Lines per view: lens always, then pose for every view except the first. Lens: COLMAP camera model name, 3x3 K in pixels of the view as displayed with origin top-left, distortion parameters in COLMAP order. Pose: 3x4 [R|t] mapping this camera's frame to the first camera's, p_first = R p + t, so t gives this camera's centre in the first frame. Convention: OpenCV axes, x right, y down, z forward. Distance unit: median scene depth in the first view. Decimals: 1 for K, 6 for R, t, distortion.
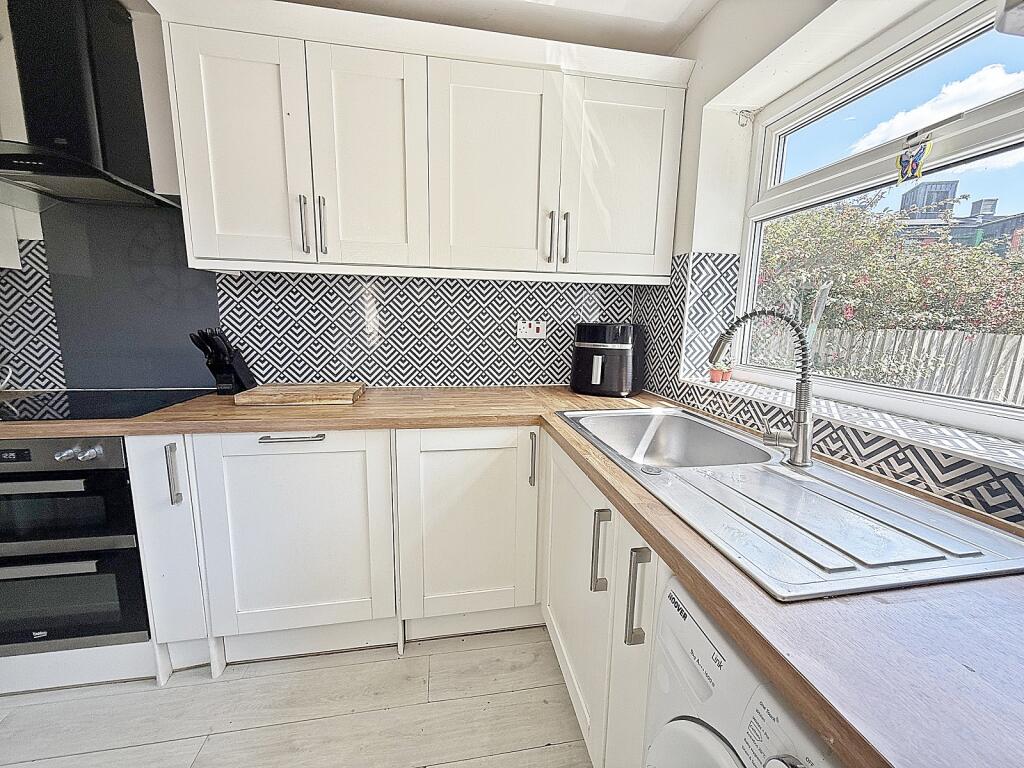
lens RADIAL K [[412.0, 0, 515.1], [0, 412.0, 383.5], [0, 0, 1]] dist [-0.000972, -0.000120]
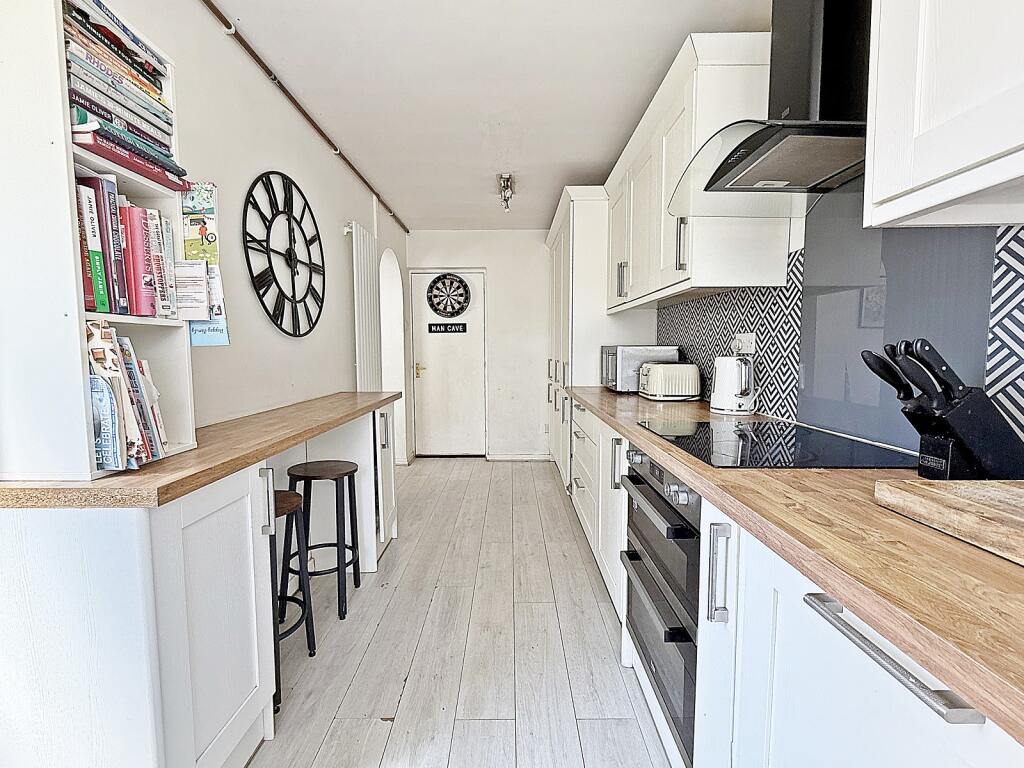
lens RADIAL K [[438.8, 0, 514.8], [0, 438.8, 386.3], [0, 0, 1]] dist [-0.000364, -0.000025]
pose [[-0.157320, 0.062658, -0.985558, -0.126201], [-0.162035, 0.982822, 0.088349, -0.045368], [0.974164, 0.173593, -0.144465, 0.578860]]
